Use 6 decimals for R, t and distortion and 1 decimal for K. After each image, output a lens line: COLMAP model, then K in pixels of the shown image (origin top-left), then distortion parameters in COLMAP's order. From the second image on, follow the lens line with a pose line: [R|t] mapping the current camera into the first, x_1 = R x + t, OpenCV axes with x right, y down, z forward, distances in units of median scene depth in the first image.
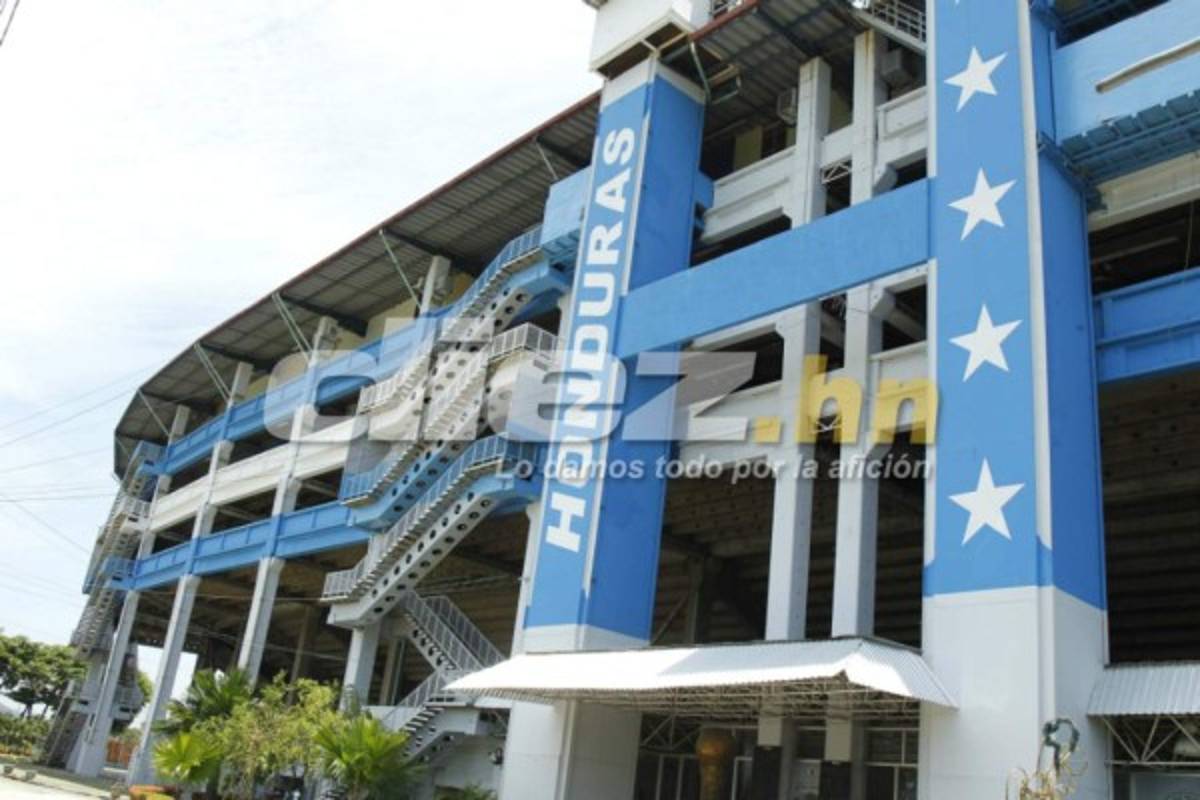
lens RADIAL K [[1084.0, 0, 600.0], [0, 1084.0, 400.0], [0, 0, 1]] dist [-0.129906, 0.092016]
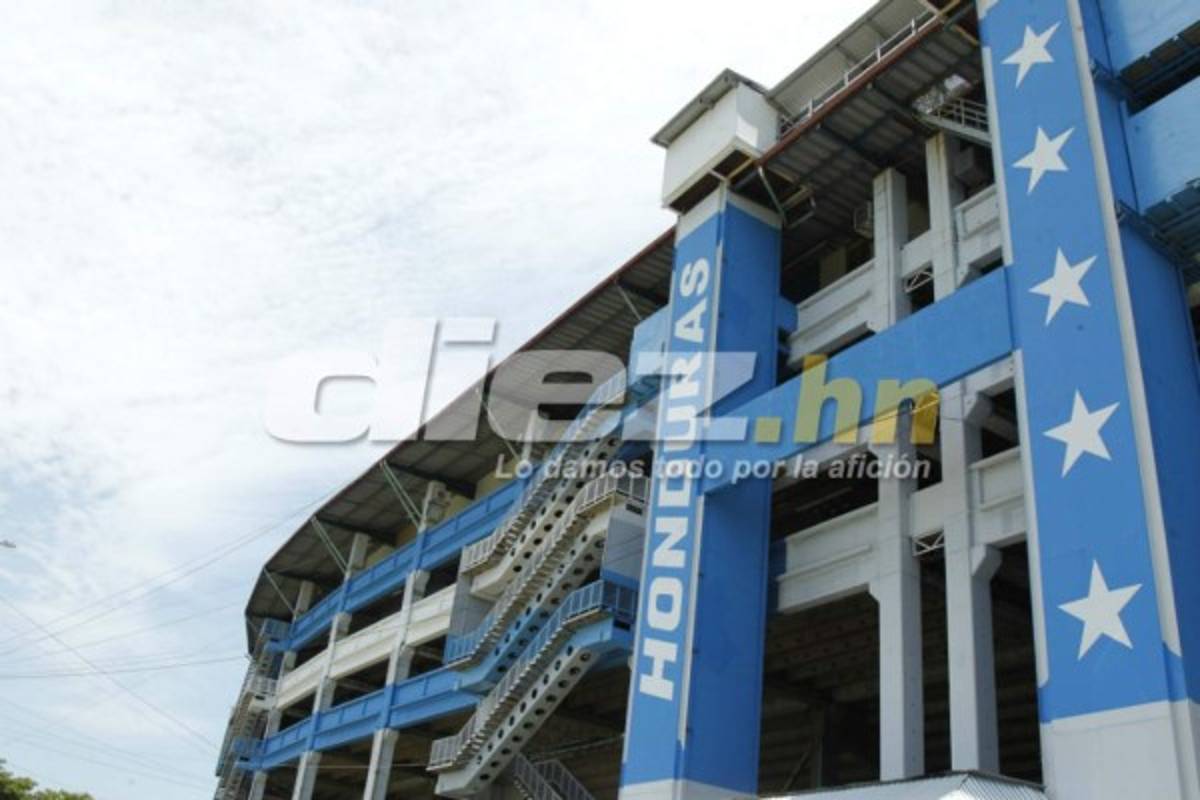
lens RADIAL K [[1084.0, 0, 600.0], [0, 1084.0, 400.0], [0, 0, 1]] dist [-0.129906, 0.092016]
pose [[0.989496, -0.080075, -0.120354, 0.041406], [0.061081, 0.986187, -0.153962, 0.019890], [0.131020, 0.144993, 0.980719, 0.040007]]
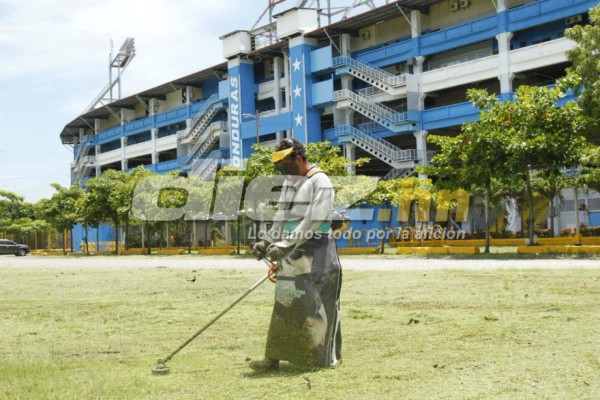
lens RADIAL K [[664.1, 0, 300.0], [0, 664.1, 200.0], [0, 0, 1]] dist [-0.004665, -0.001917]
pose [[0.987893, -0.154534, 0.013667, 0.163818], [0.142632, 0.939382, 0.311798, -0.570368], [-0.061022, -0.306074, 0.950050, -1.618888]]
